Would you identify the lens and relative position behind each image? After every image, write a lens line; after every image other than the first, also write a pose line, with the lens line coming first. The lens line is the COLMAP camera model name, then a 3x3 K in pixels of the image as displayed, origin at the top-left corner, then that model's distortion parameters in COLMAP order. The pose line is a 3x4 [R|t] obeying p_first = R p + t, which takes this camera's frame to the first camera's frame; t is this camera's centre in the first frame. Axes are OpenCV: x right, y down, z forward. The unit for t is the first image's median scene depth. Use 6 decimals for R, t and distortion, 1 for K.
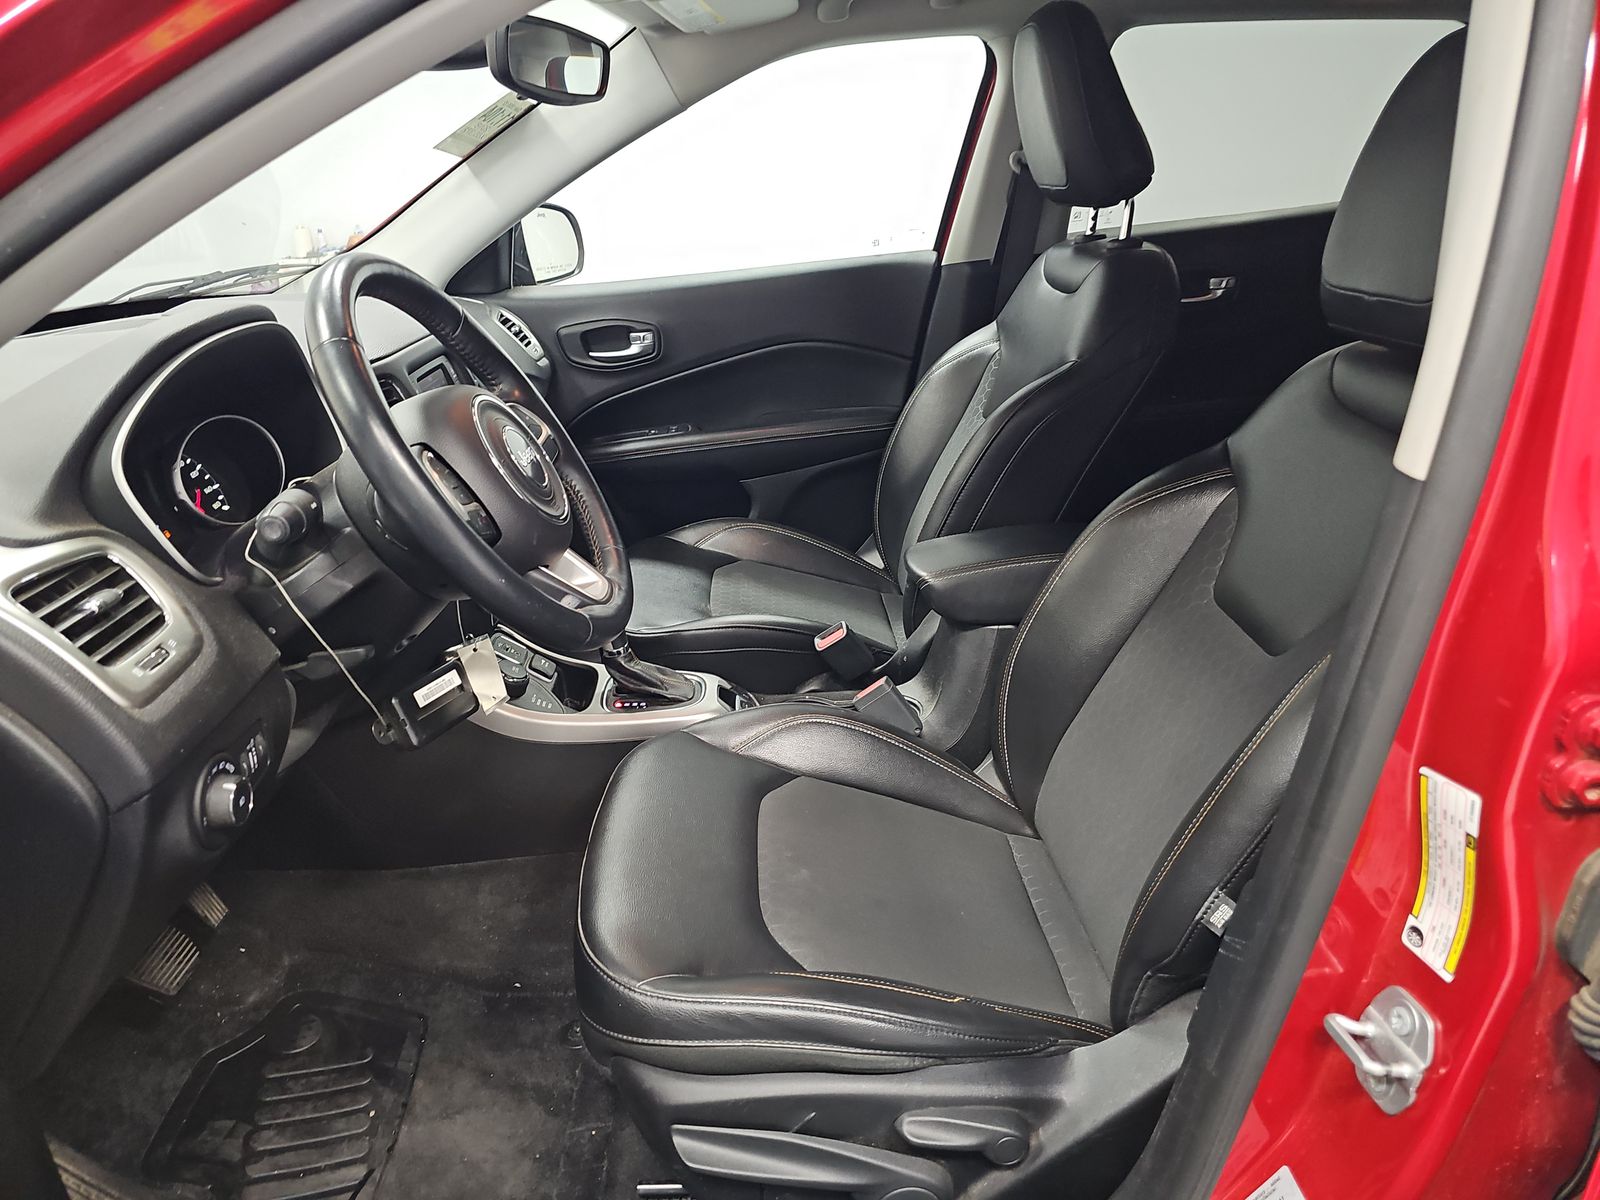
lens RADIAL K [[1095.3, 0, 791.8], [0, 1095.3, 603.9], [0, 0, 1]] dist [0.036635, -0.017675]
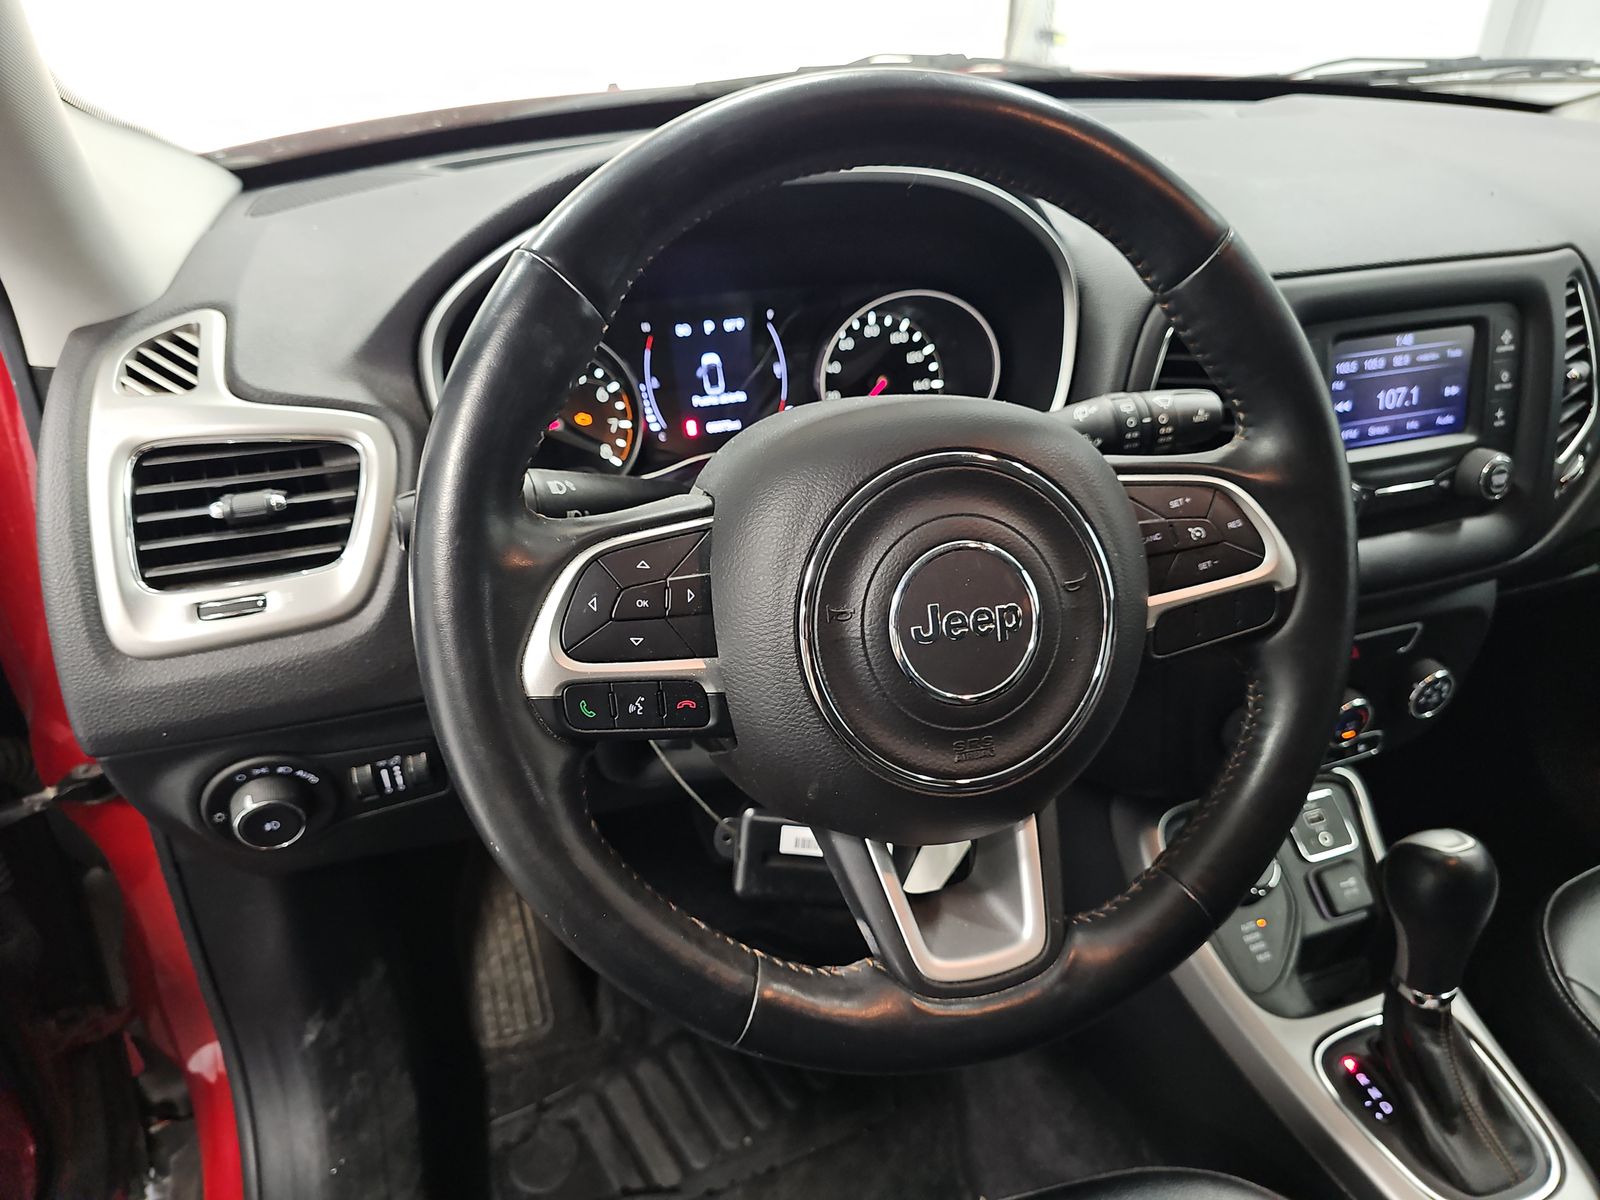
lens RADIAL K [[1095.3, 0, 798.8], [0, 1095.3, 590.1], [0, 0, 1]] dist [0.036635, -0.017675]
pose [[0.313954, 0.539520, -0.781250, 0.066797], [-0.380234, 0.825433, 0.417231, -0.288263], [0.869974, 0.166066, 0.464292, 0.711924]]
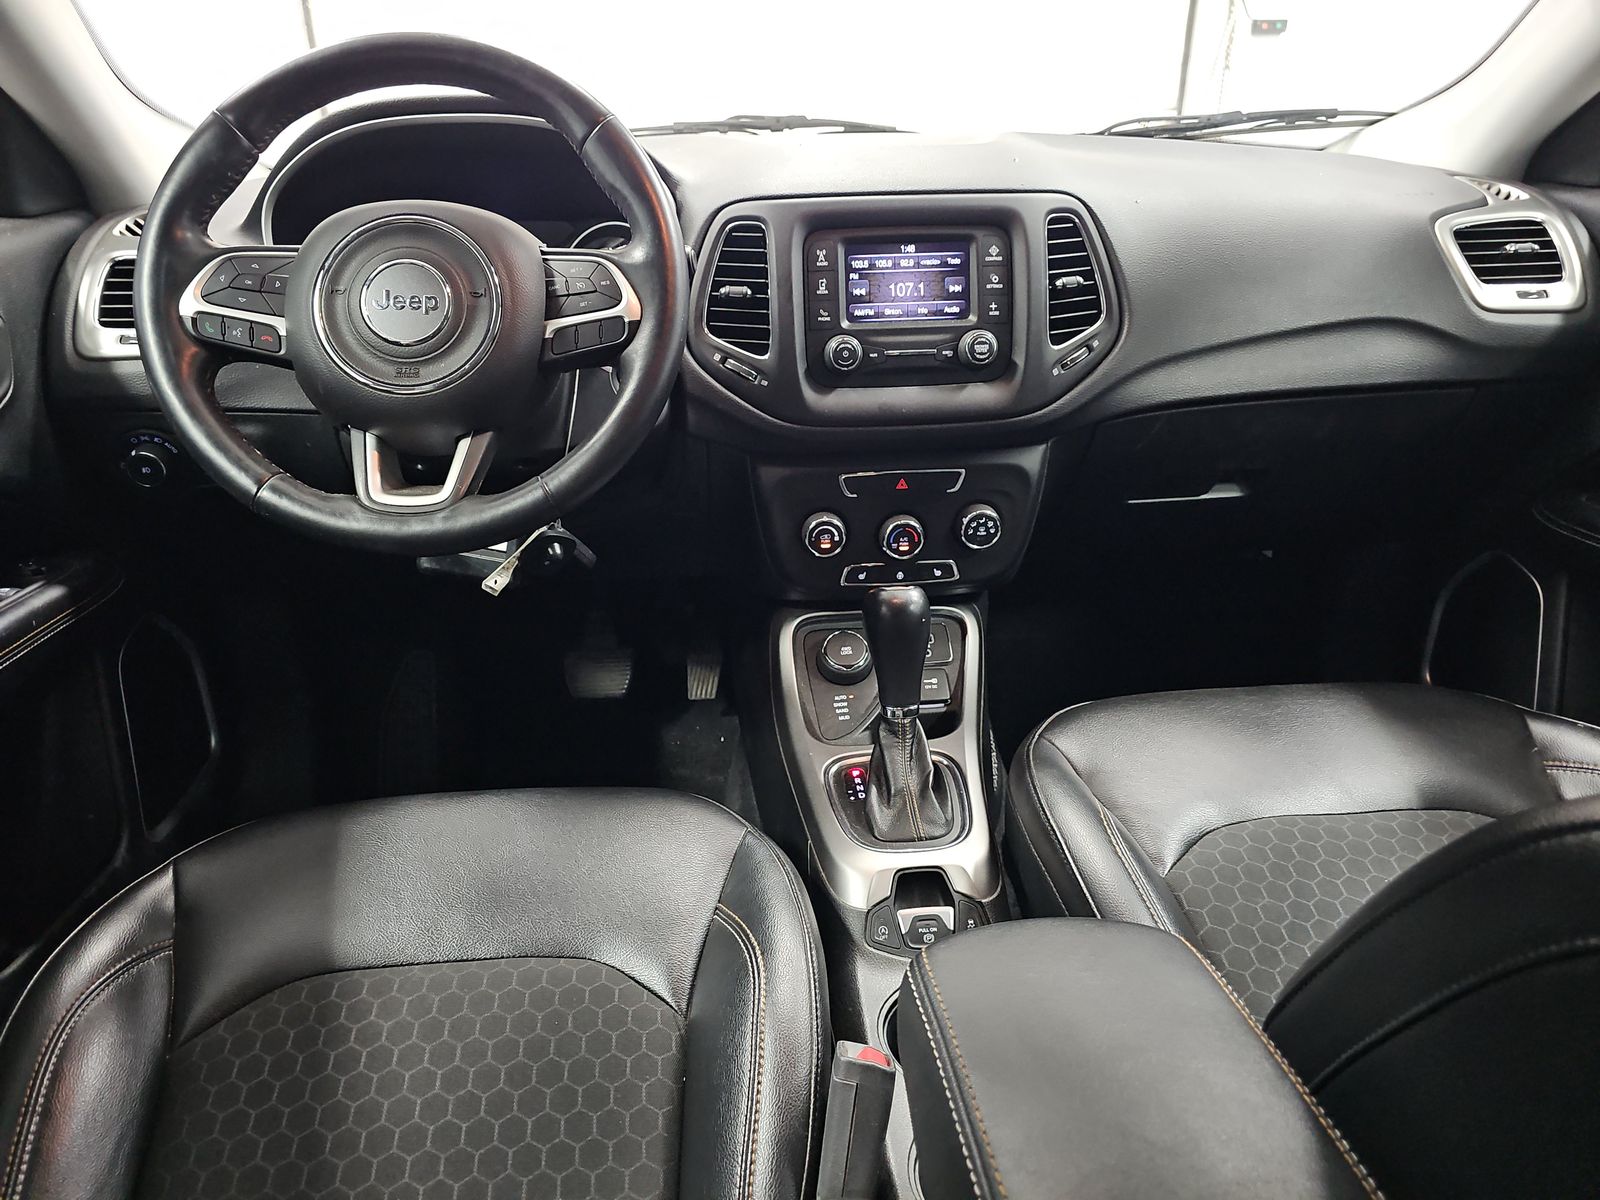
lens RADIAL K [[1095.3, 0, 799.7], [0, 1095.3, 604.5], [0, 0, 1]] dist [0.036635, -0.017675]
pose [[0.057882, 0.439816, -0.896221, 0.563374], [-0.358279, 0.847074, 0.392558, -0.351828], [0.931819, 0.298375, 0.206607, 1.112580]]
